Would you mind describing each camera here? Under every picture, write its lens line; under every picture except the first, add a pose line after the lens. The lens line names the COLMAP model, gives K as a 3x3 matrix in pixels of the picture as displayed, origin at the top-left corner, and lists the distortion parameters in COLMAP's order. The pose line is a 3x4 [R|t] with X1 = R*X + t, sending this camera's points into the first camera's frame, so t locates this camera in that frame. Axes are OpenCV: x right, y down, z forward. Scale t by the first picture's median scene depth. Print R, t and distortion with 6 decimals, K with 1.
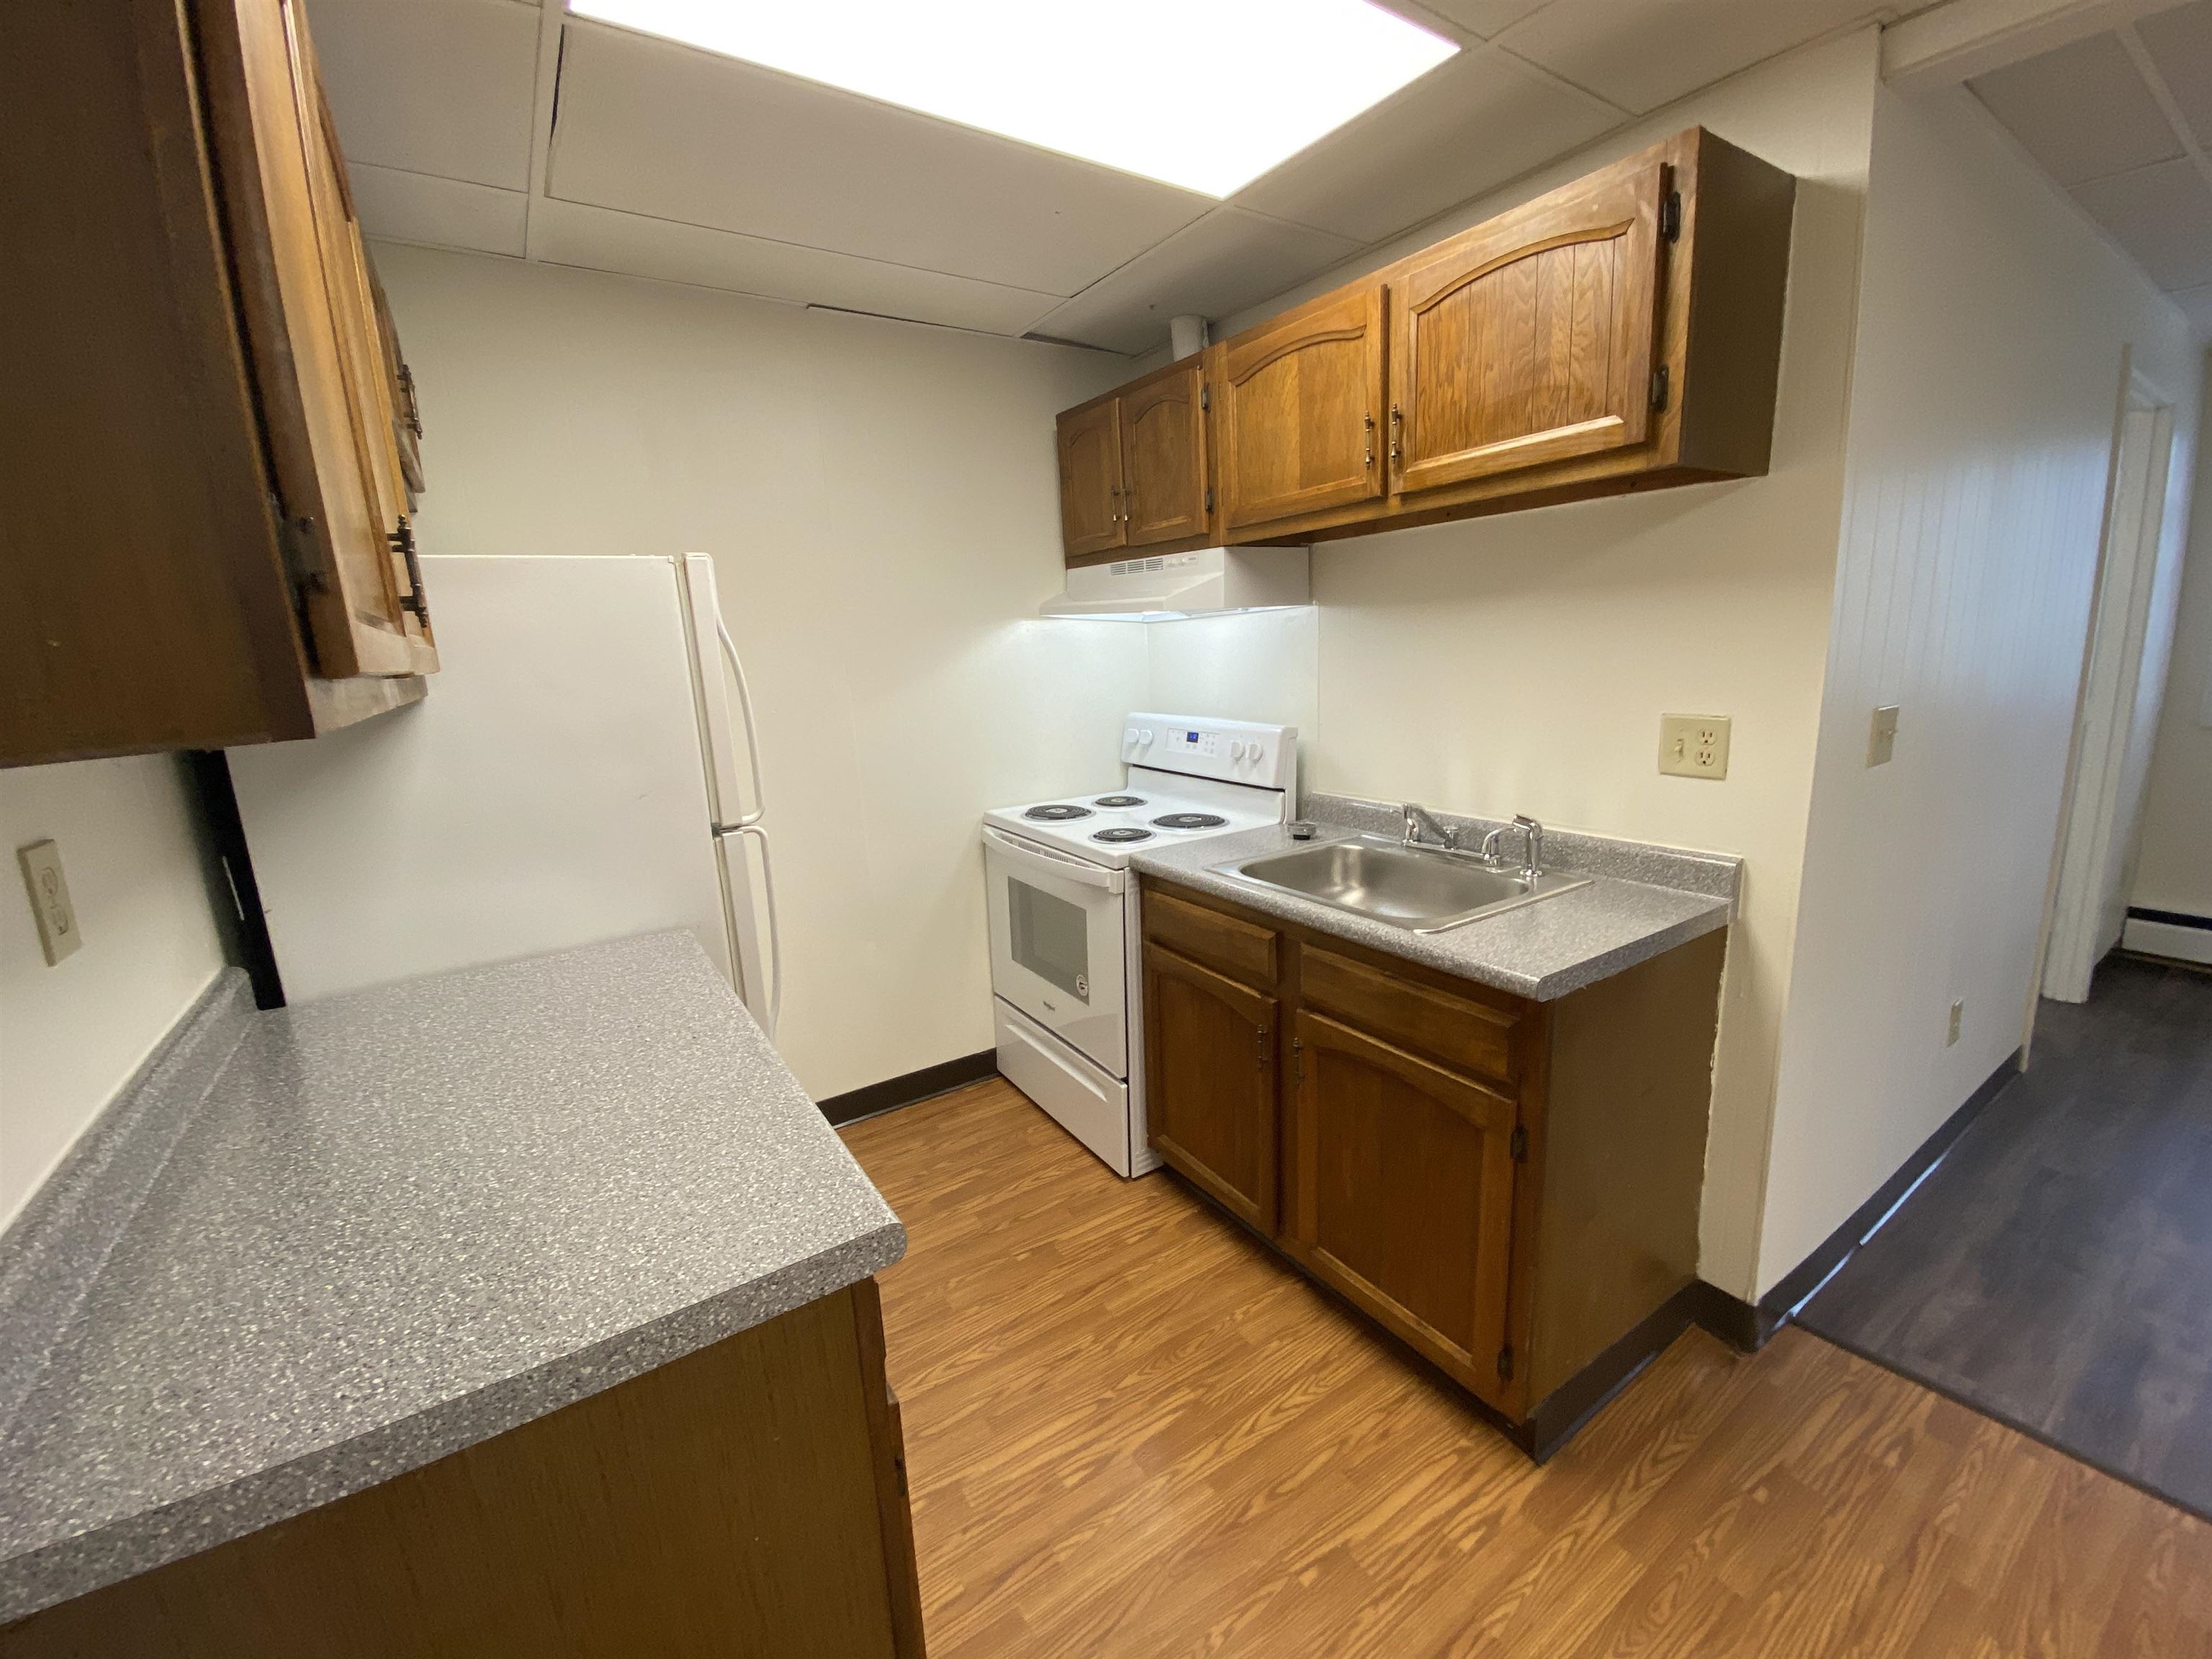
lens RADIAL K [[899.3, 0, 1091.5], [0, 899.3, 856.2], [0, 0, 1]] dist [0.035986, -0.030027]
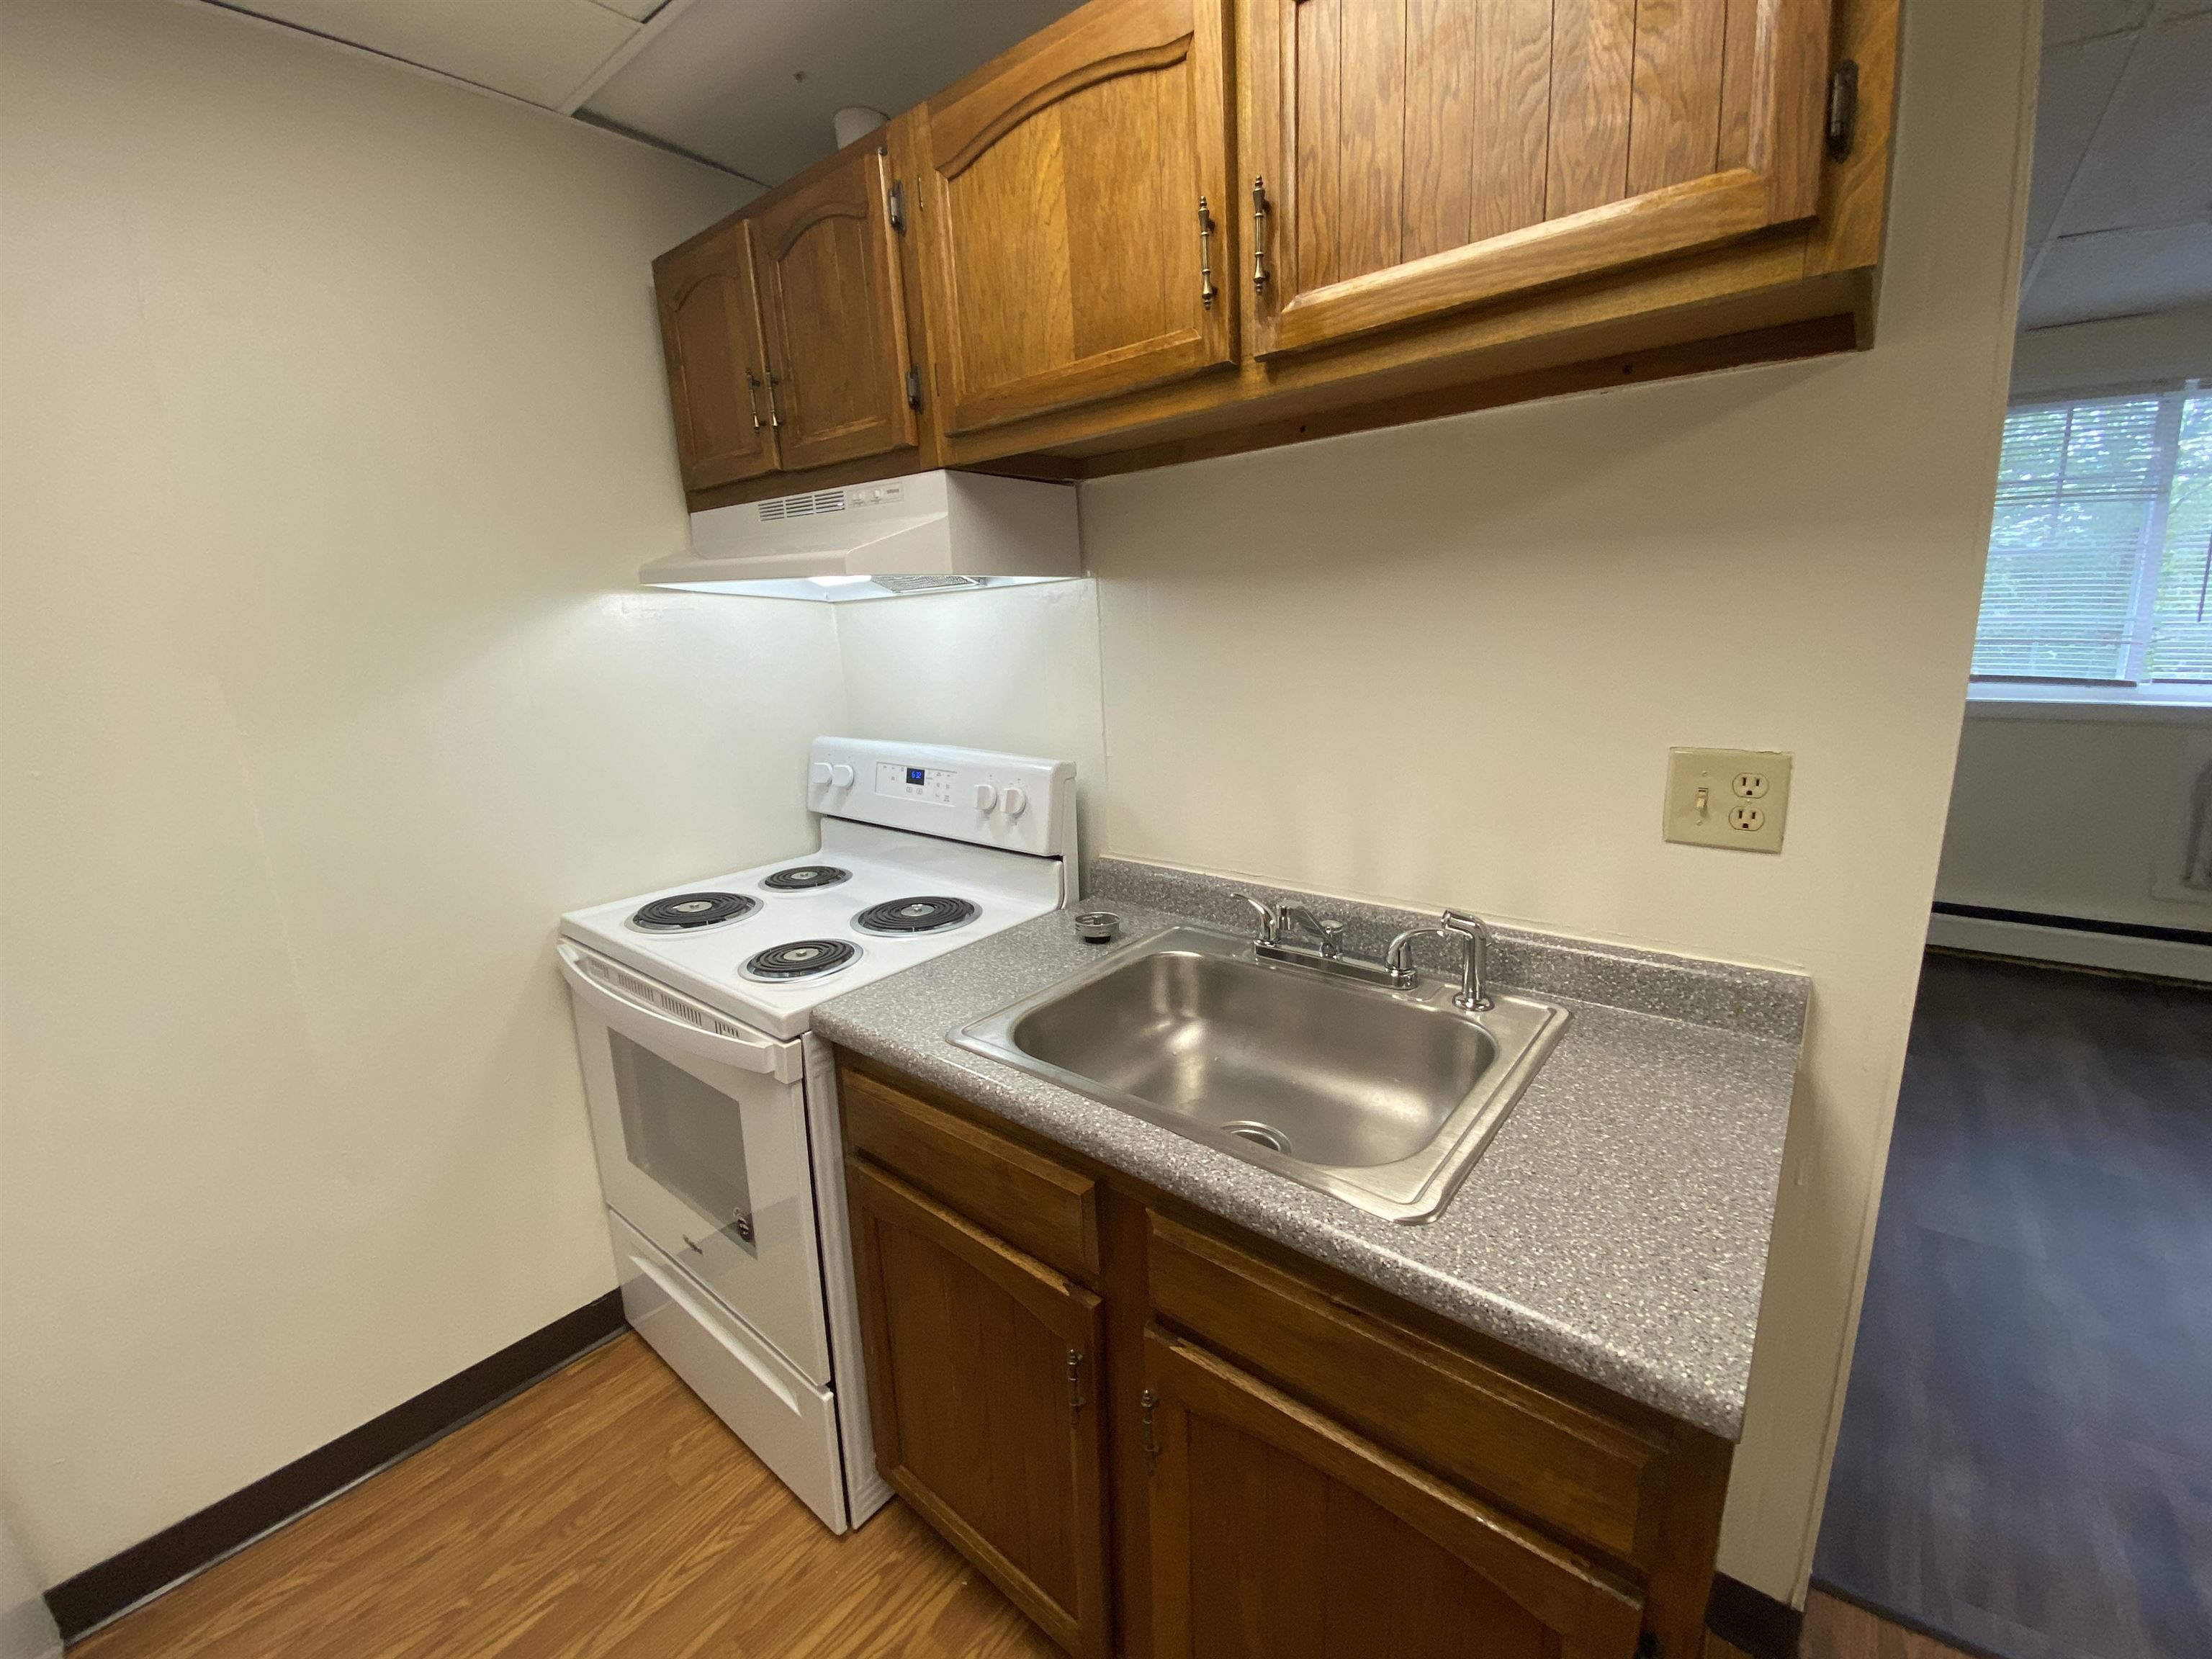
lens RADIAL K [[892.0, 0, 1099.3], [0, 892.0, 817.9], [0, 0, 1]] dist [0.032432, -0.028939]
pose [[0.953198, -0.056075, 0.297101, 0.054653], [0.066049, 0.997537, -0.023629, -0.093786], [-0.295044, 0.042146, 0.954554, 0.413053]]
